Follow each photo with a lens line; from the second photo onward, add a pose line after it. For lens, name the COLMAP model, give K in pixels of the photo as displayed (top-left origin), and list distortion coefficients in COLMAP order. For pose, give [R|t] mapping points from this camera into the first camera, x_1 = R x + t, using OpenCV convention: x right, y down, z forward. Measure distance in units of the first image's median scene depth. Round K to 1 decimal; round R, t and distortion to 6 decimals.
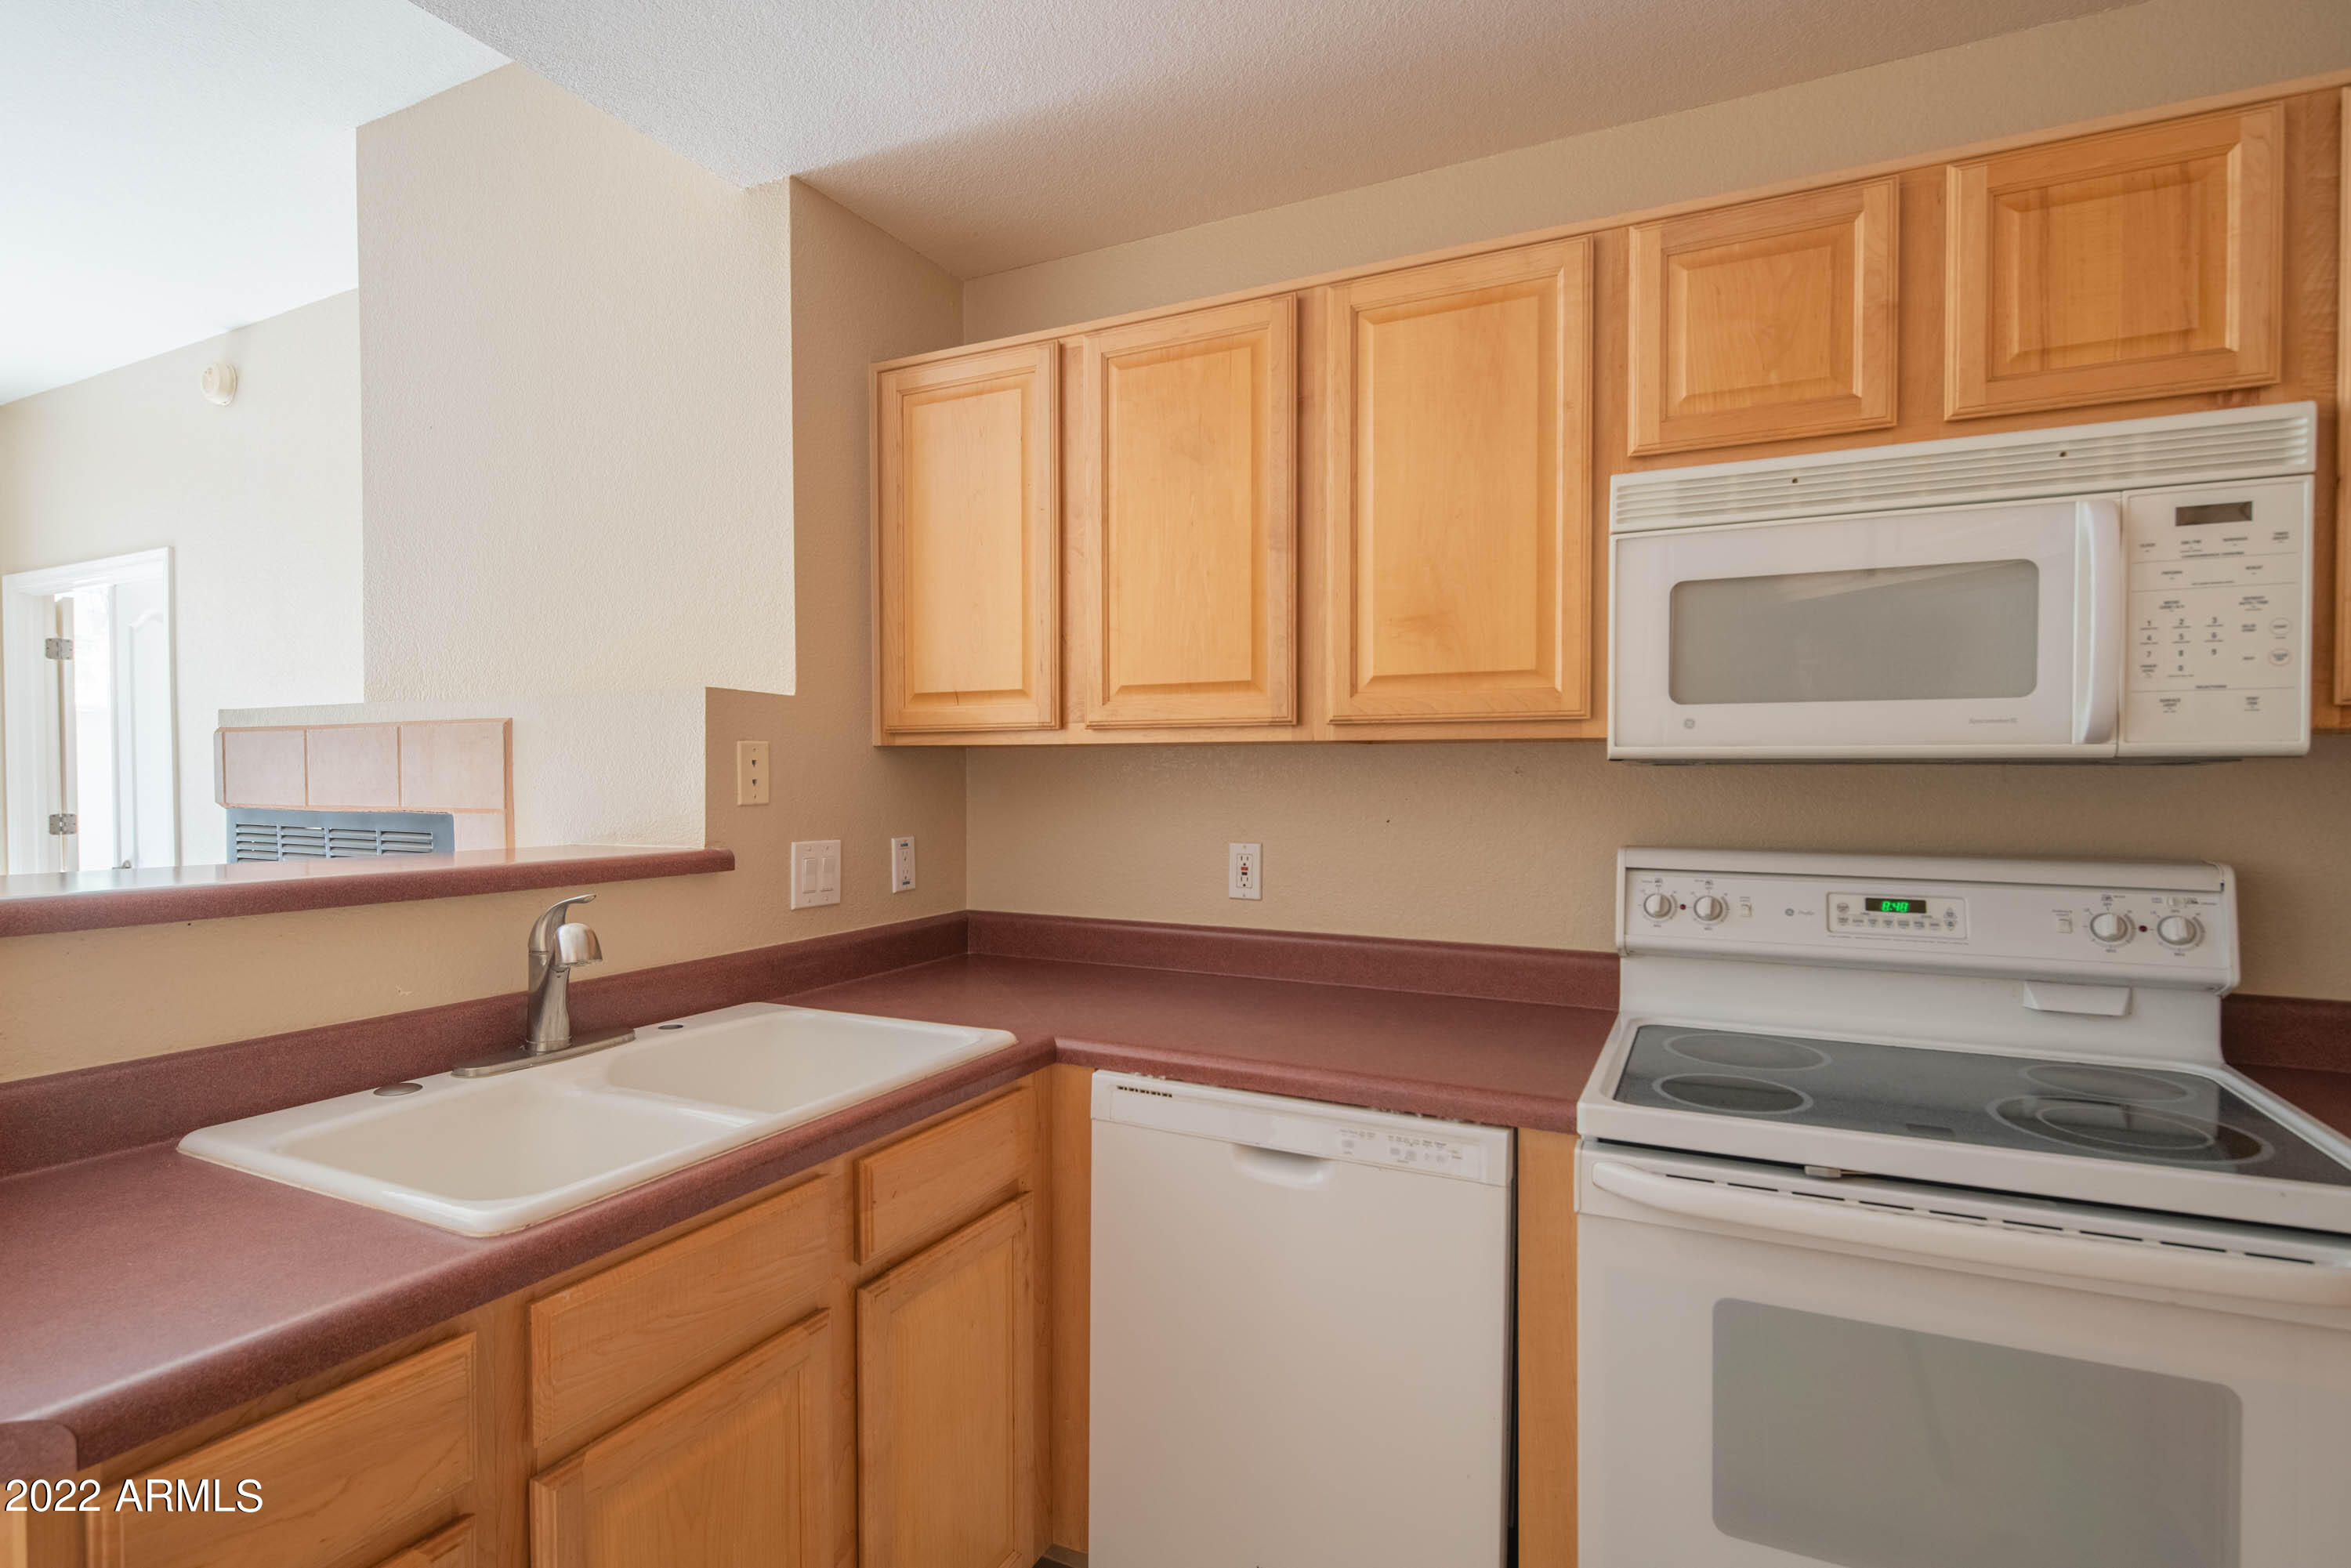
lens RADIAL K [[1150.0, 0, 1153.9], [0, 1150.0, 795.2], [0, 0, 1]] dist [0.000532, -0.001979]
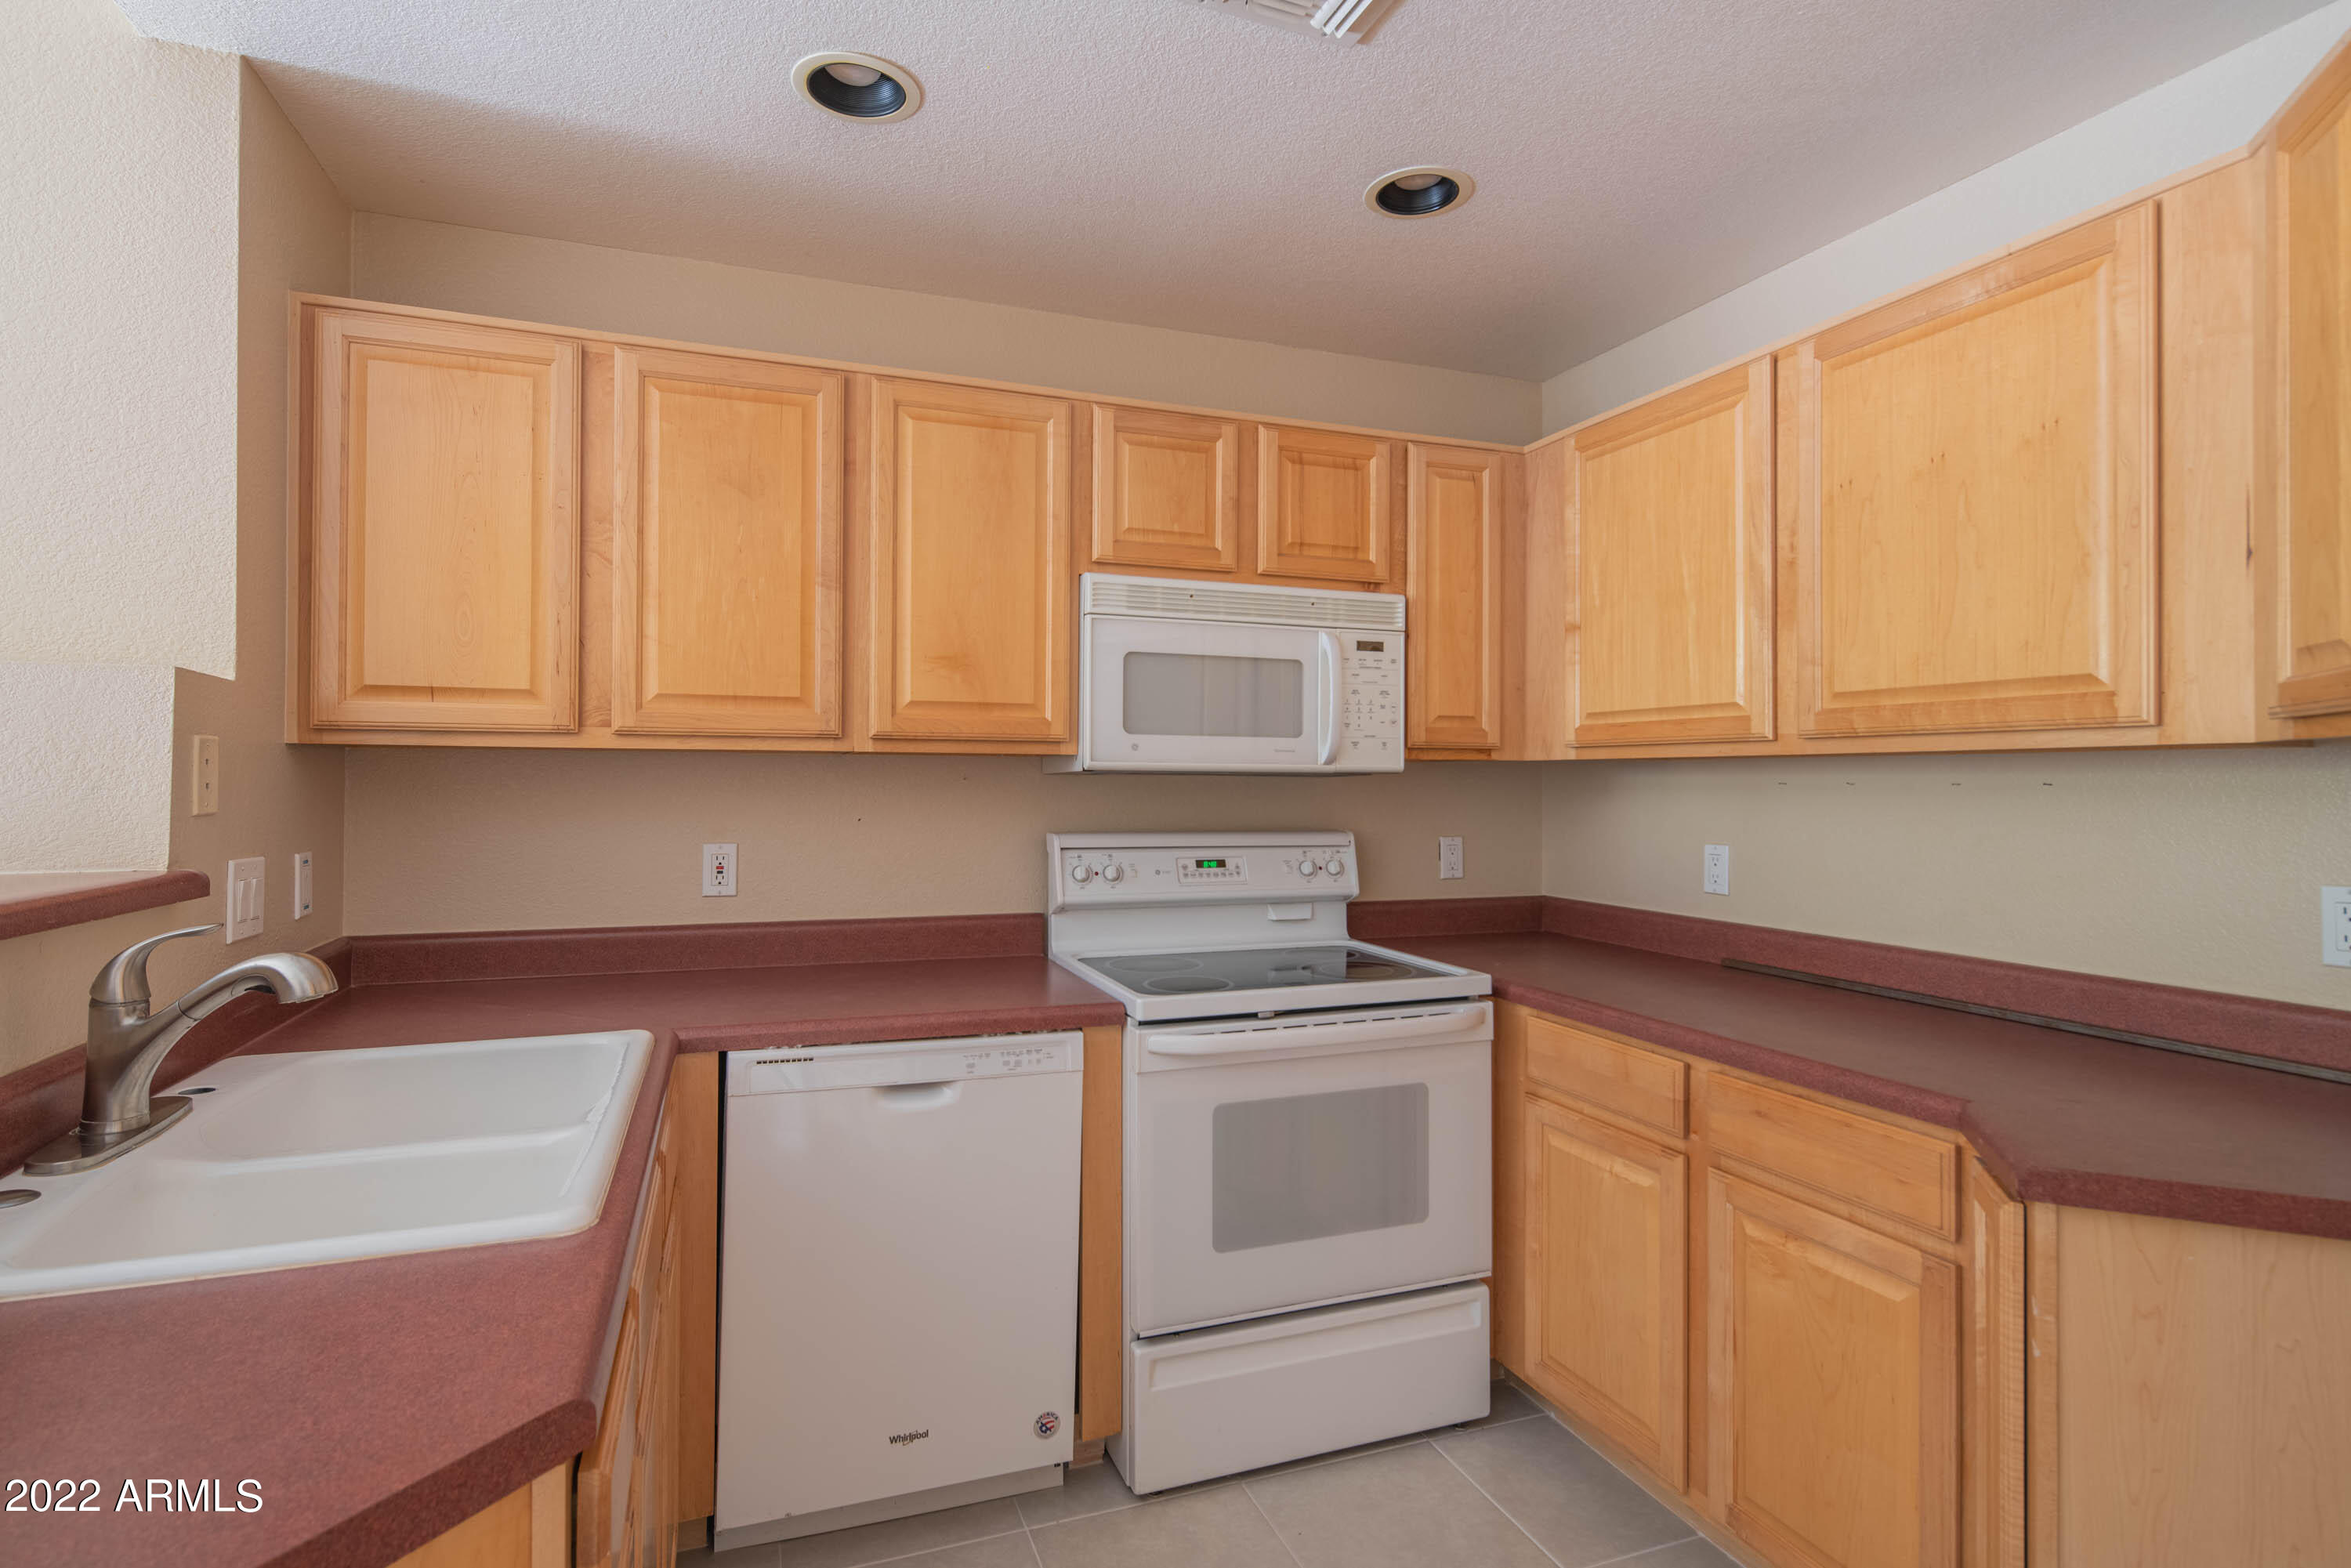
lens RADIAL K [[1162.5, 0, 1163.4], [0, 1162.5, 769.4], [0, 0, 1]] dist [-0.000194, -0.000625]
pose [[0.682398, 0.010209, 0.730909, -0.570609], [0.009000, 0.999709, -0.022367, 0.000733], [-0.730925, 0.021841, 0.682108, -0.052929]]
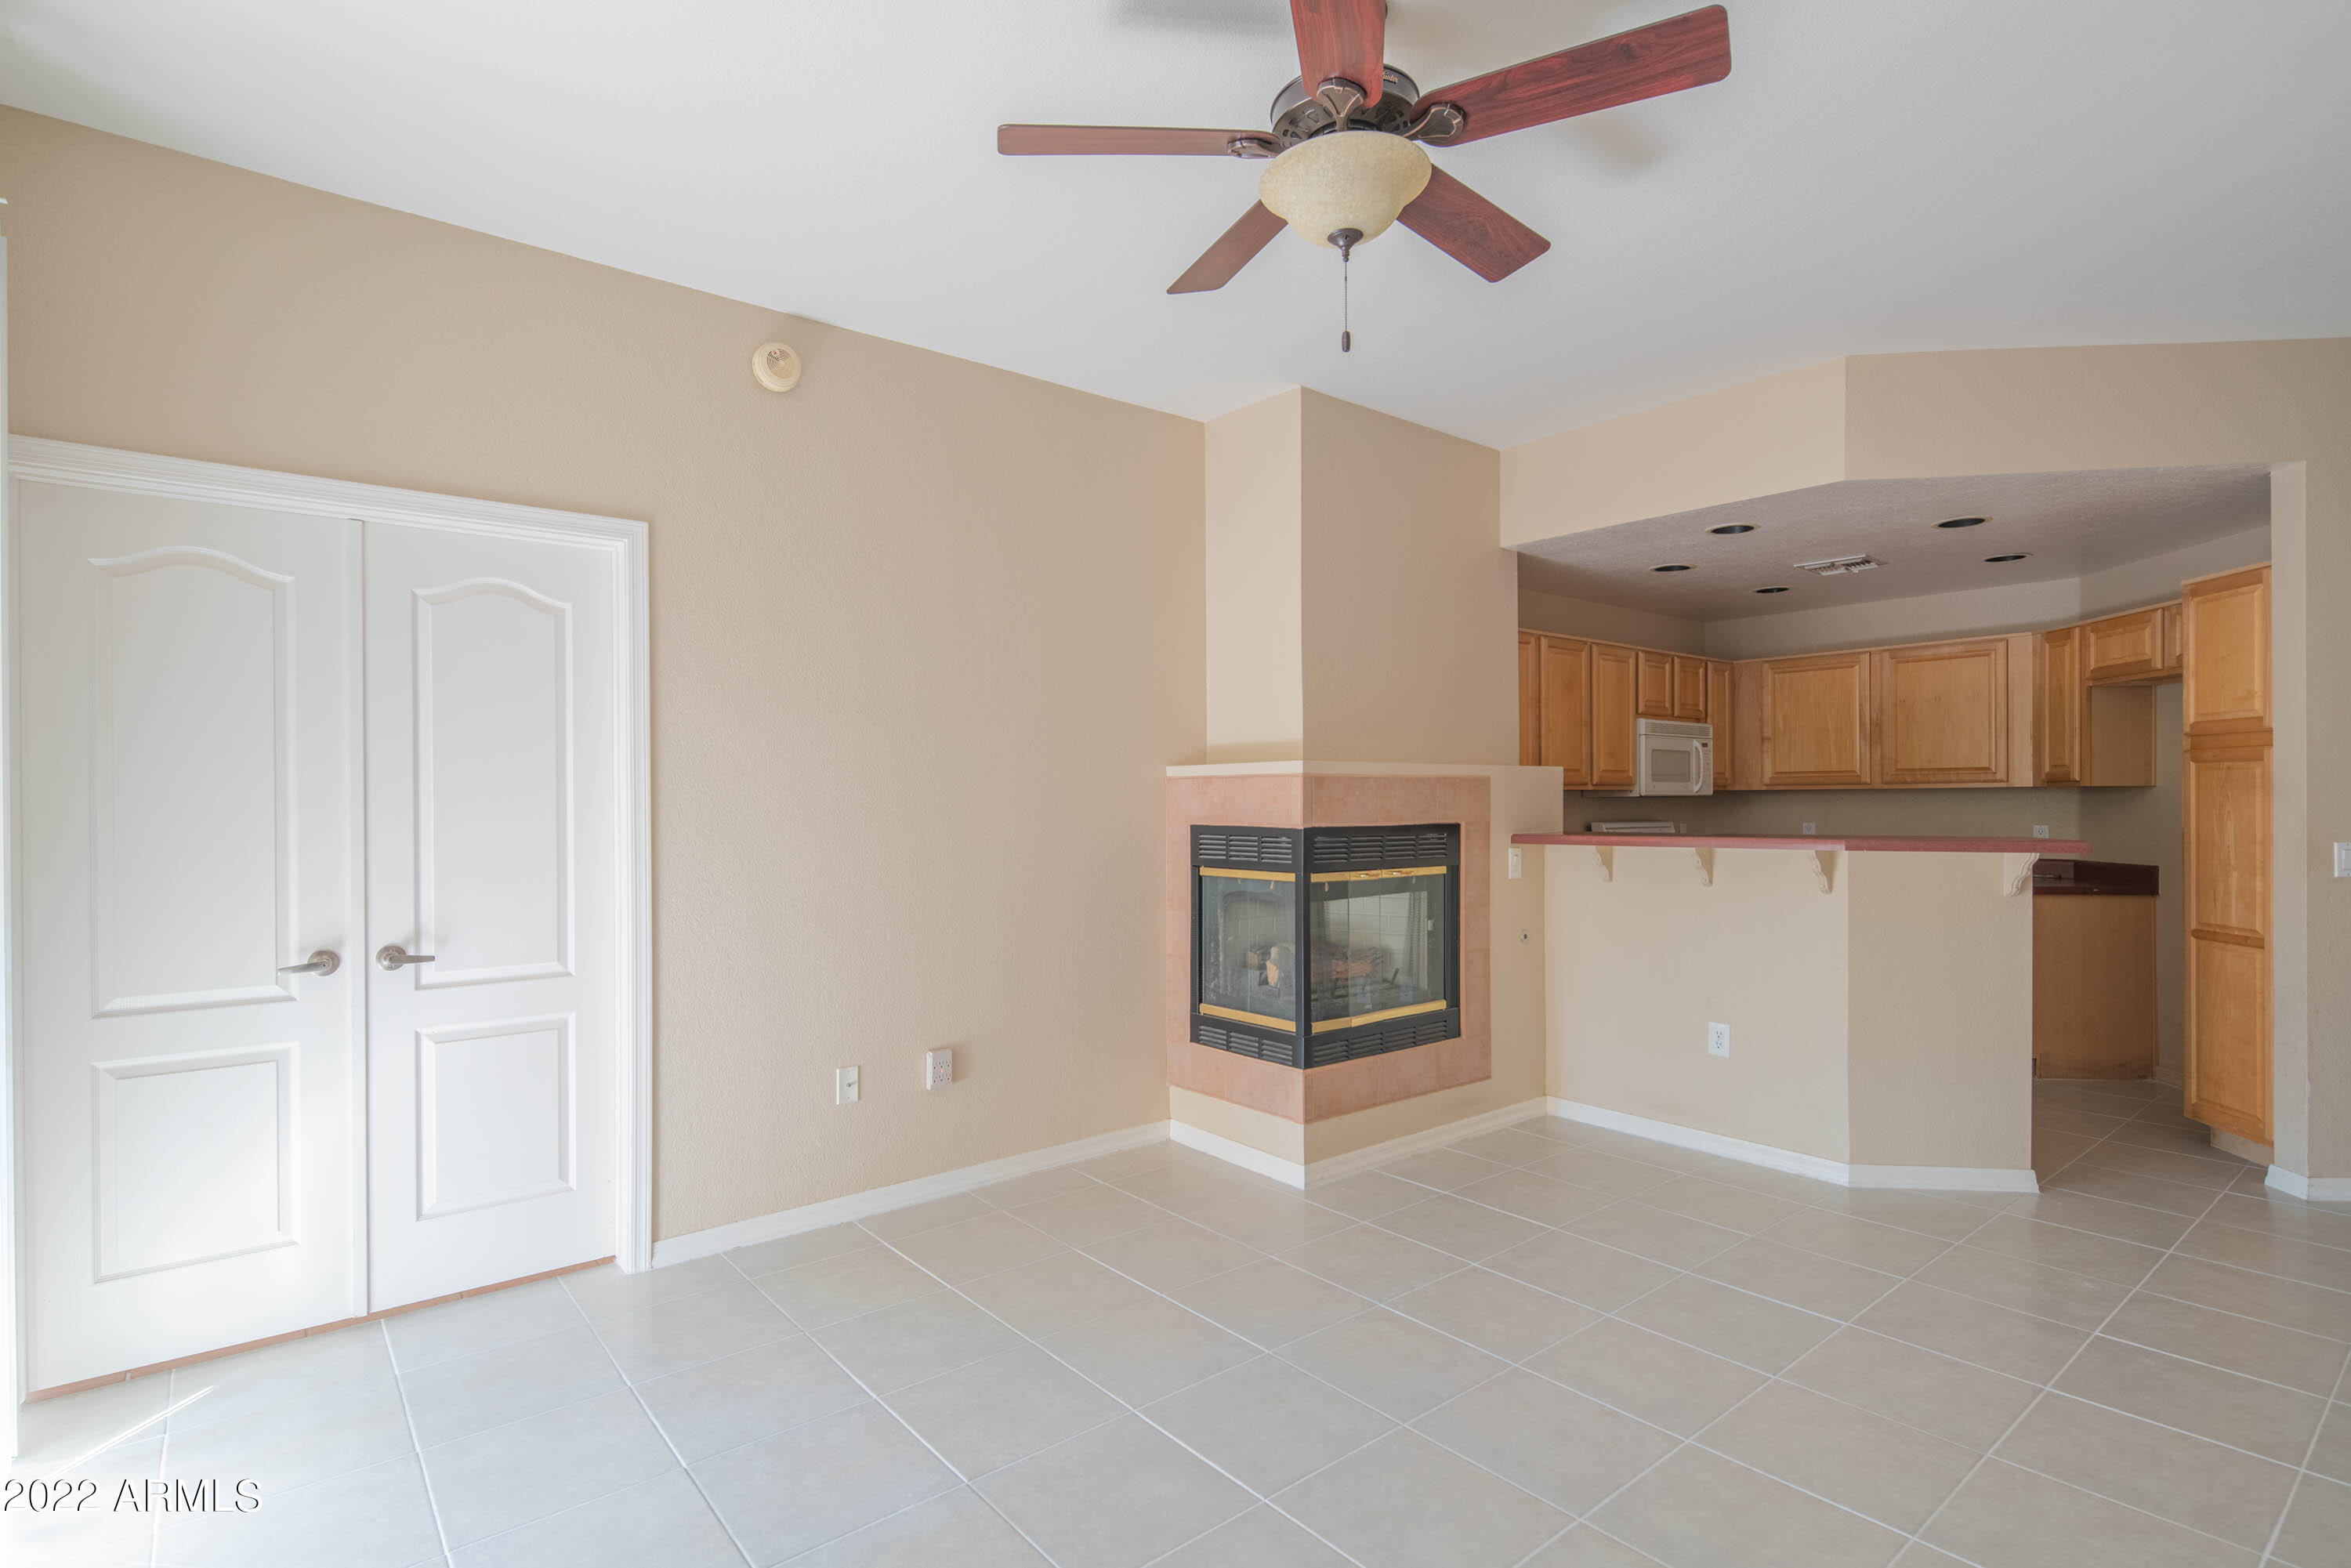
lens RADIAL K [[1150.0, 0, 1153.9], [0, 1150.0, 795.2], [0, 0, 1]] dist [0.000532, -0.001979]
pose [[0.417277, 0.000024, 0.908779, -3.419560], [0.023253, 0.999672, -0.010703, -0.030513], [-0.908482, 0.025598, 0.417140, 0.852968]]
